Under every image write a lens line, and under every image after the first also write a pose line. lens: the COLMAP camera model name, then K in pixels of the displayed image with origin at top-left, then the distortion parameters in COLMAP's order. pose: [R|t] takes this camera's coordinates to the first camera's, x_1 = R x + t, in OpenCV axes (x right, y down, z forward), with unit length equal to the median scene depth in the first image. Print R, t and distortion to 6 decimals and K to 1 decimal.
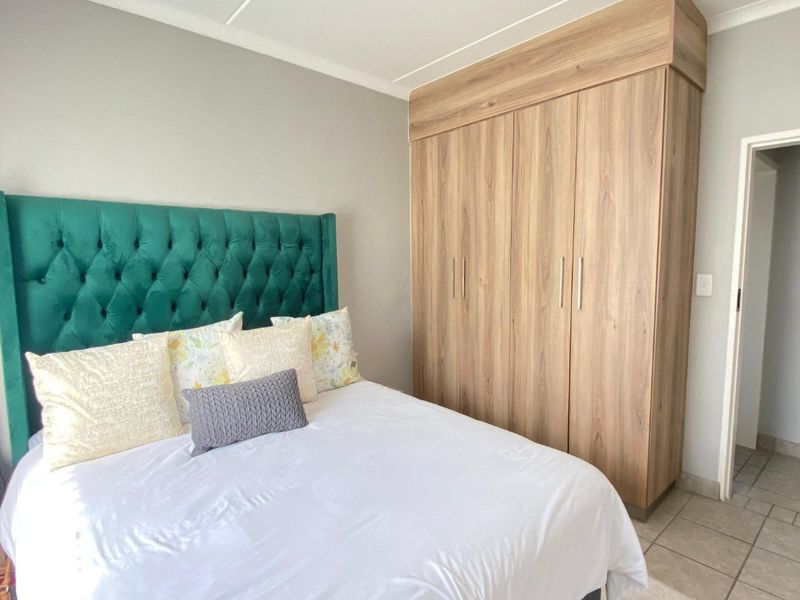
lens RADIAL K [[428.8, 0, 400.0], [0, 428.8, 300.0], [0, 0, 1]] dist [-0.000090, -0.000865]
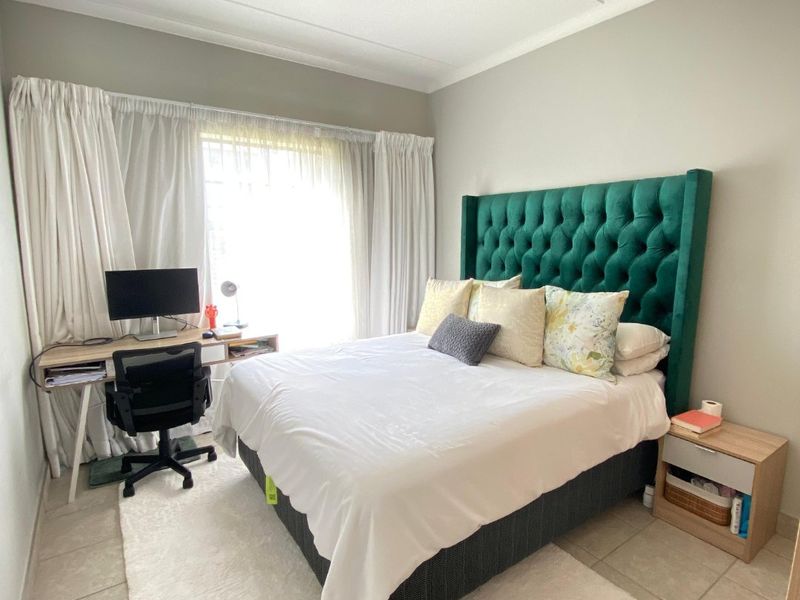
lens RADIAL K [[428.8, 0, 400.0], [0, 428.8, 300.0], [0, 0, 1]] dist [-0.000090, -0.000865]
pose [[-0.130825, 0.152110, -0.979667, 0.815537], [-0.102192, 0.980827, 0.165937, -0.065856], [0.986125, 0.121822, -0.112772, 0.742534]]
